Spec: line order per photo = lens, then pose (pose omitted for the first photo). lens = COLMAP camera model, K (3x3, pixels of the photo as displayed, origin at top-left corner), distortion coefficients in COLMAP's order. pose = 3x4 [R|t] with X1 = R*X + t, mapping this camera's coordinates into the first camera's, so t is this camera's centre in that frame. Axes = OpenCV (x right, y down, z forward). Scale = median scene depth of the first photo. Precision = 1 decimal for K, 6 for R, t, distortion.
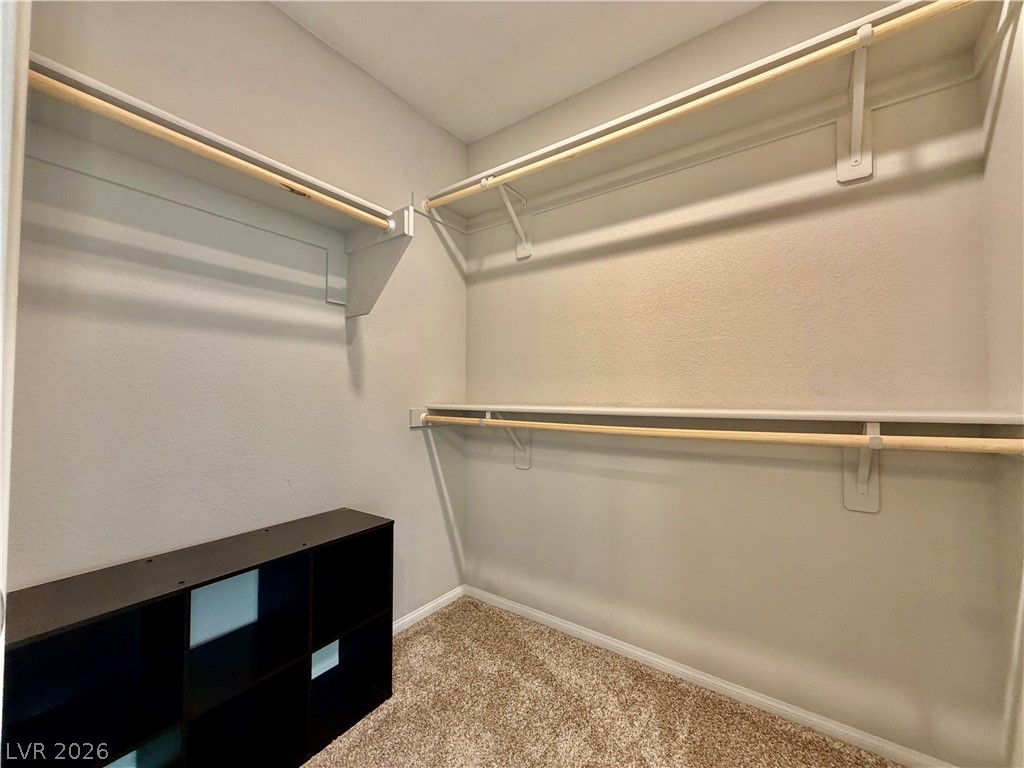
lens RADIAL K [[408.5, 0, 509.3], [0, 408.5, 386.4], [0, 0, 1]] dist [0.001329, -0.000711]
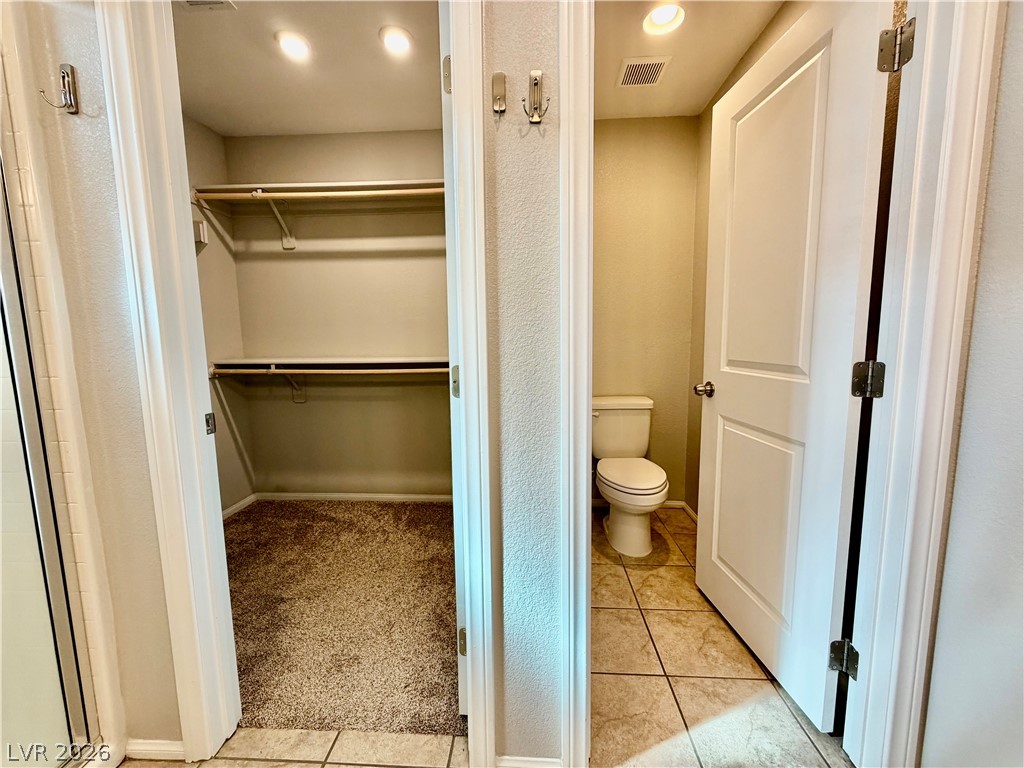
lens RADIAL K [[408.5, 0, 509.5], [0, 408.5, 383.8], [0, 0, 1]] dist [0.001329, -0.000711]
pose [[0.838639, -0.076748, 0.539253, -0.118112], [0.001197, 0.990281, 0.139079, -0.061042], [-0.544686, -0.115991, 0.830580, -0.575000]]
